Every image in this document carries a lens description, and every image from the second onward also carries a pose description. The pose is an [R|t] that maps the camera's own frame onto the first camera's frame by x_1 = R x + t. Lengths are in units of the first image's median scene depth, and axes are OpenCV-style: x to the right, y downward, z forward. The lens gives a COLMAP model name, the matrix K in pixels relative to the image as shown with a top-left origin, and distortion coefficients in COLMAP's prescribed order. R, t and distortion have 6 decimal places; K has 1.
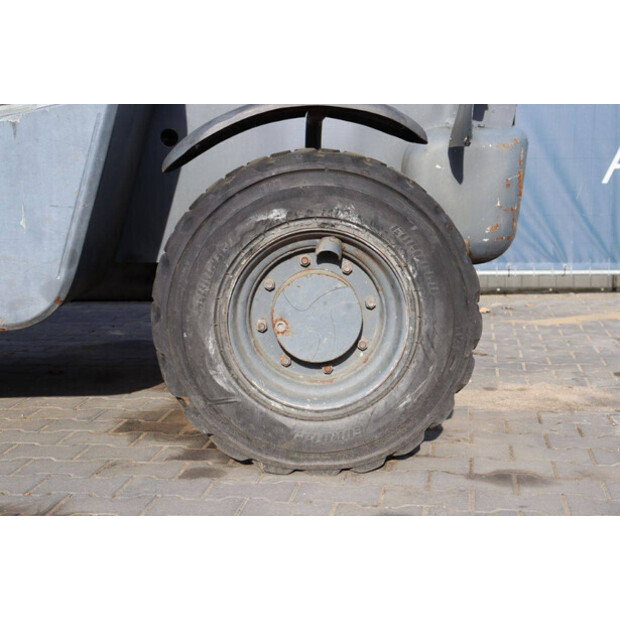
lens RADIAL K [[1080.6, 0, 310.9], [0, 1080.6, 312.3], [0, 0, 1]] dist [0.135025, 0.000000]
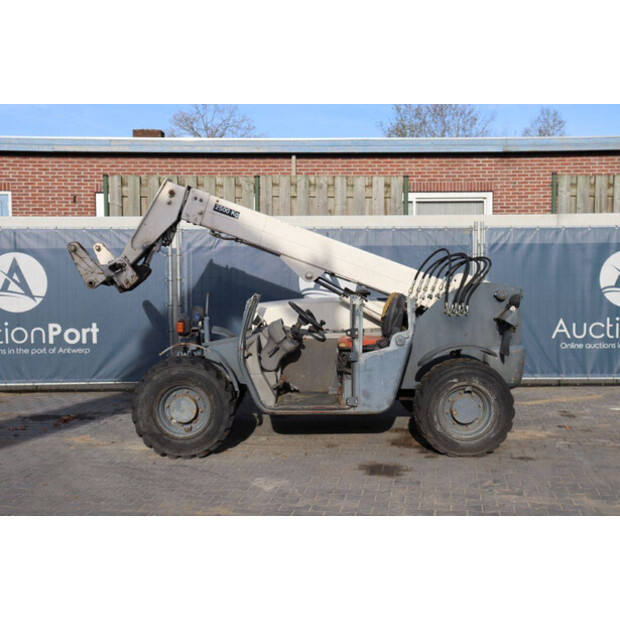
lens RADIAL K [[897.7, 0, 311.6], [0, 897.7, 304.1], [0, 0, 1]] dist [0.093418, 0.000000]
pose [[0.999975, -0.000321, -0.007063, -0.453036], [-0.000187, 0.997415, -0.071856, -0.122356], [0.007068, 0.071856, 0.997390, -1.823830]]
